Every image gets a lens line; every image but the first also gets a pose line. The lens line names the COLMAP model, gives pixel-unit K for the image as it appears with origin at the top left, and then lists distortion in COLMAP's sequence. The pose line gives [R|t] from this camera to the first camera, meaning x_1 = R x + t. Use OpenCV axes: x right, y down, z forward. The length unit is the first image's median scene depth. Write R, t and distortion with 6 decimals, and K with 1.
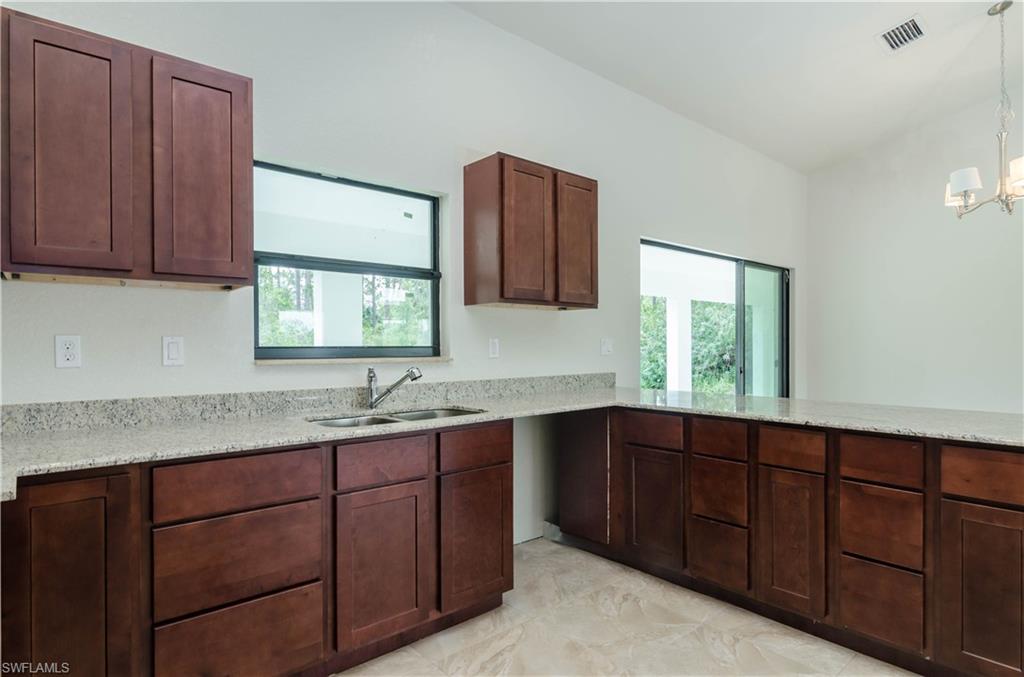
lens RADIAL K [[557.3, 0, 511.7], [0, 557.3, 344.3], [0, 0, 1]] dist [-0.004069, -0.000342]
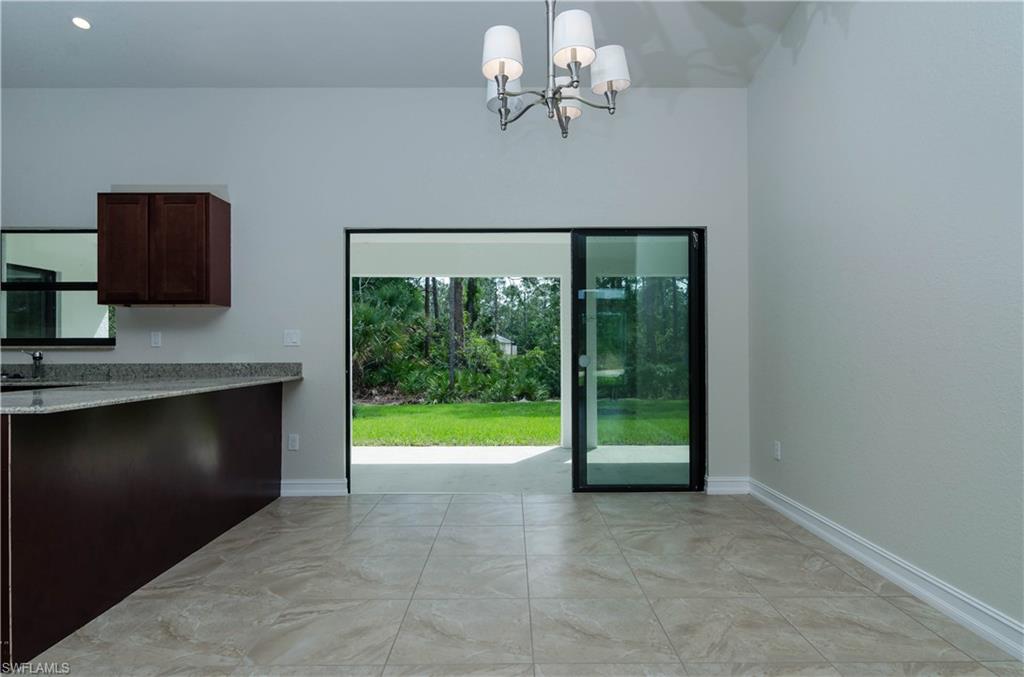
lens RADIAL K [[557.3, 0, 511.8], [0, 557.3, 338.4], [0, 0, 1]] dist [-0.004069, -0.000342]
pose [[0.757361, -0.005471, -0.652974, 1.448334], [0.000578, 0.999970, -0.007708, 0.016129], [0.652996, 0.005460, 0.757342, 0.579908]]
